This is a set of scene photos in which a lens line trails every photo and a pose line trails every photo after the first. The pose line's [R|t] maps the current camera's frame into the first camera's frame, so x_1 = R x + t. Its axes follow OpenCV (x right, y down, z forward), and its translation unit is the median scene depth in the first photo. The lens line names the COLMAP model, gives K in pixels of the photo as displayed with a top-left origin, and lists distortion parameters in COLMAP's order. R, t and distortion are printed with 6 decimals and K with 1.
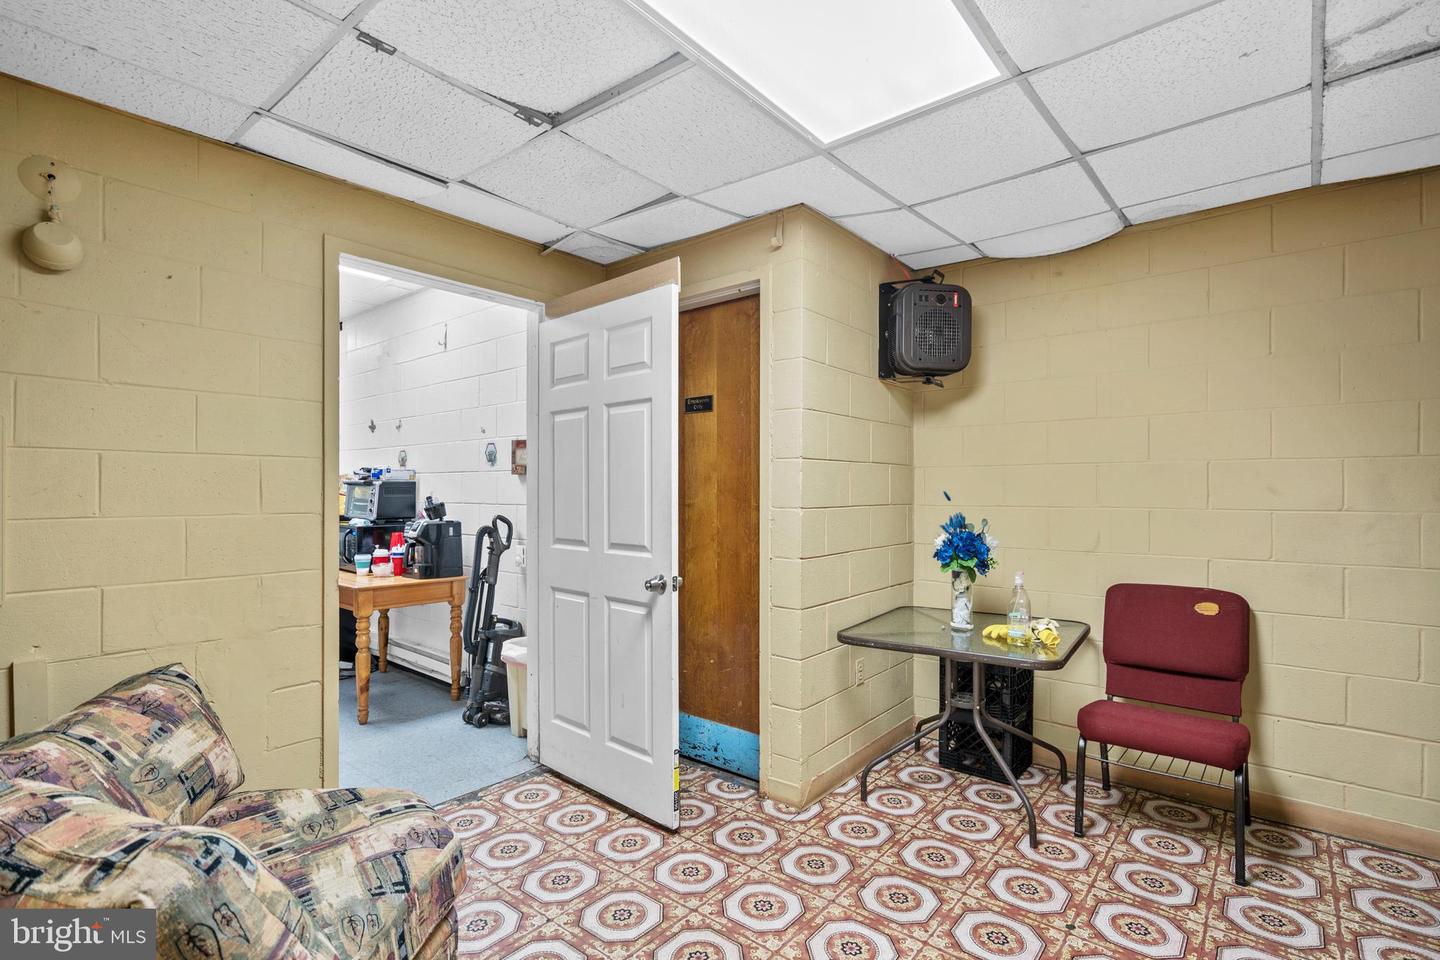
lens RADIAL K [[676.7, 0, 721.0], [0, 676.7, 489.6], [0, 0, 1]] dist [-0.004155, -0.000127]
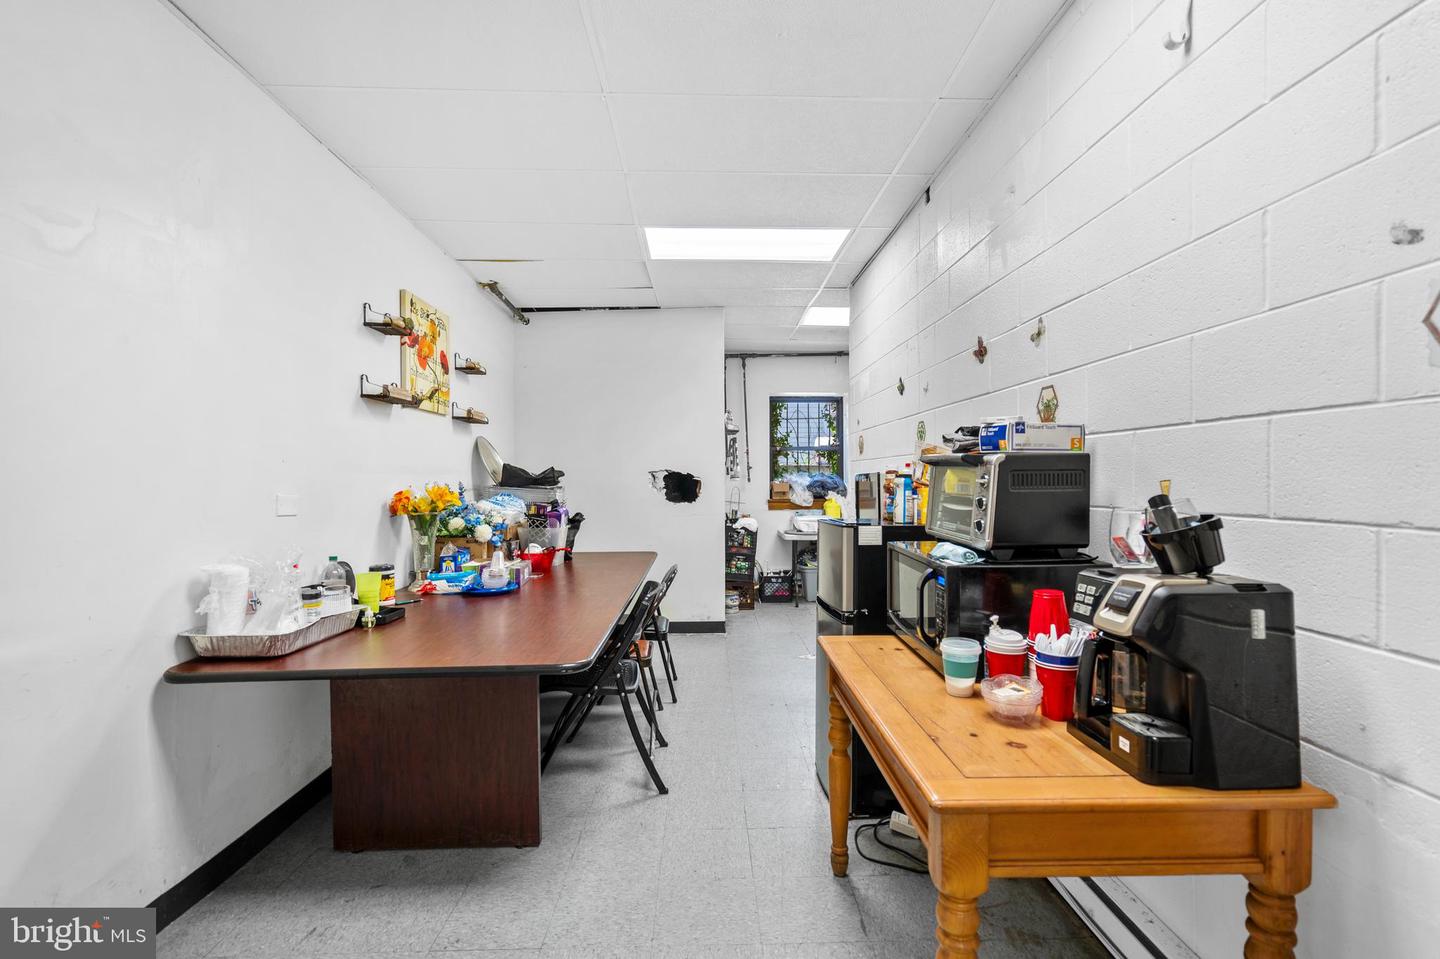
lens RADIAL K [[676.7, 0, 718.8], [0, 676.7, 482.5], [0, 0, 1]] dist [-0.004155, -0.000127]
pose [[0.665685, 0.001197, -0.746232, -0.319233], [0.005096, 0.999968, 0.006149, 0.001403], [0.746216, -0.007896, 0.665657, 0.613239]]
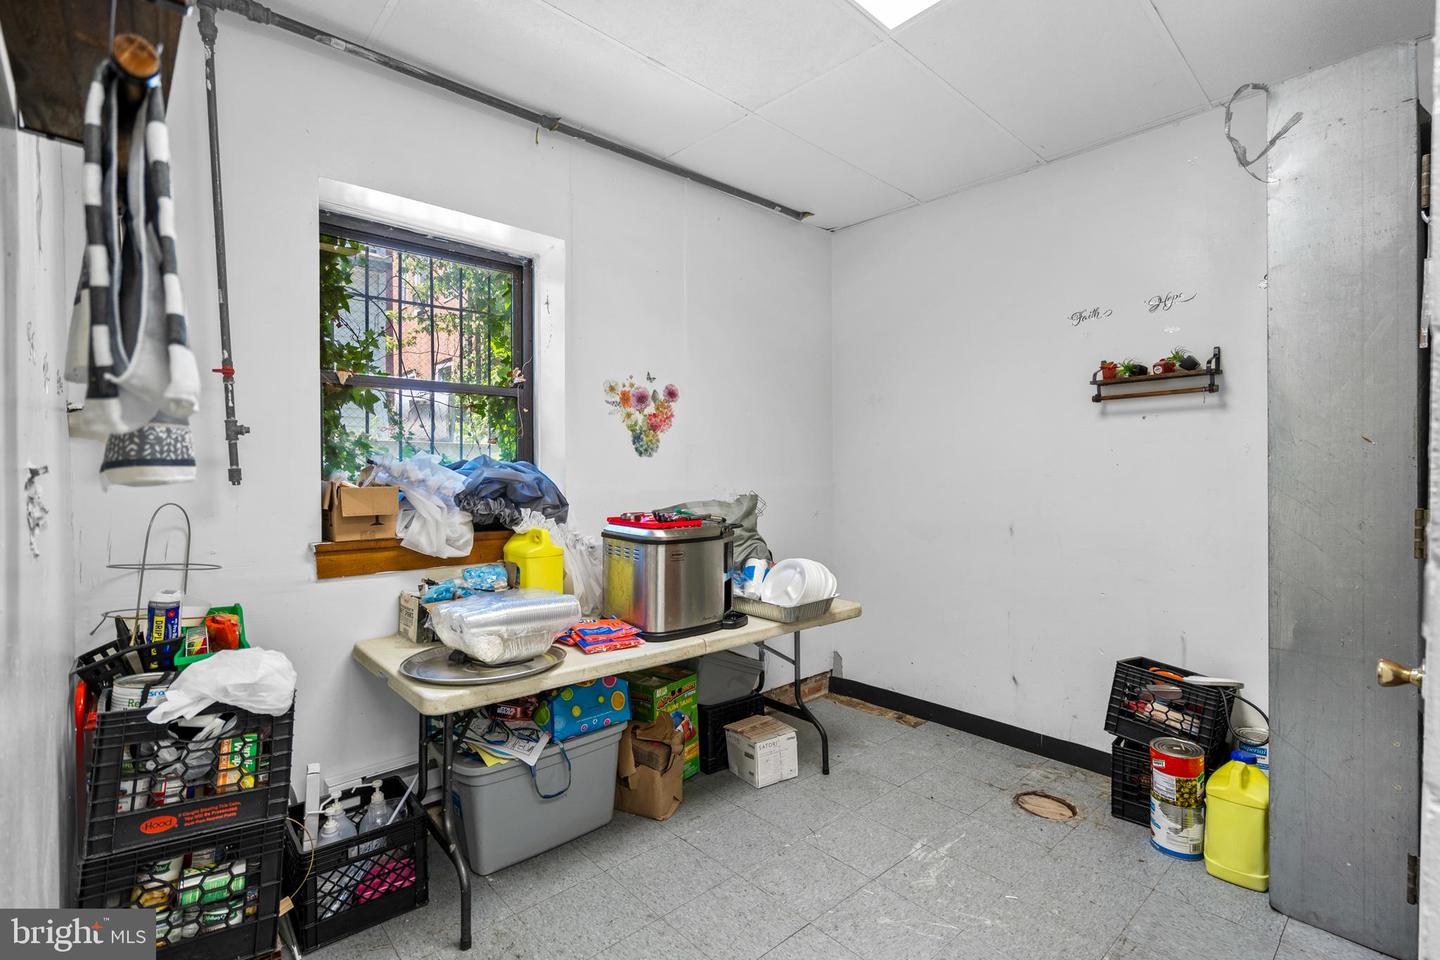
lens RADIAL K [[676.7, 0, 719.4], [0, 676.7, 473.9], [0, 0, 1]] dist [-0.004155, -0.000127]
pose [[0.989327, -0.001823, -0.145702, -0.540483], [0.002516, 0.999986, 0.004573, 0.001766], [0.145692, -0.004891, 0.989318, 0.822700]]
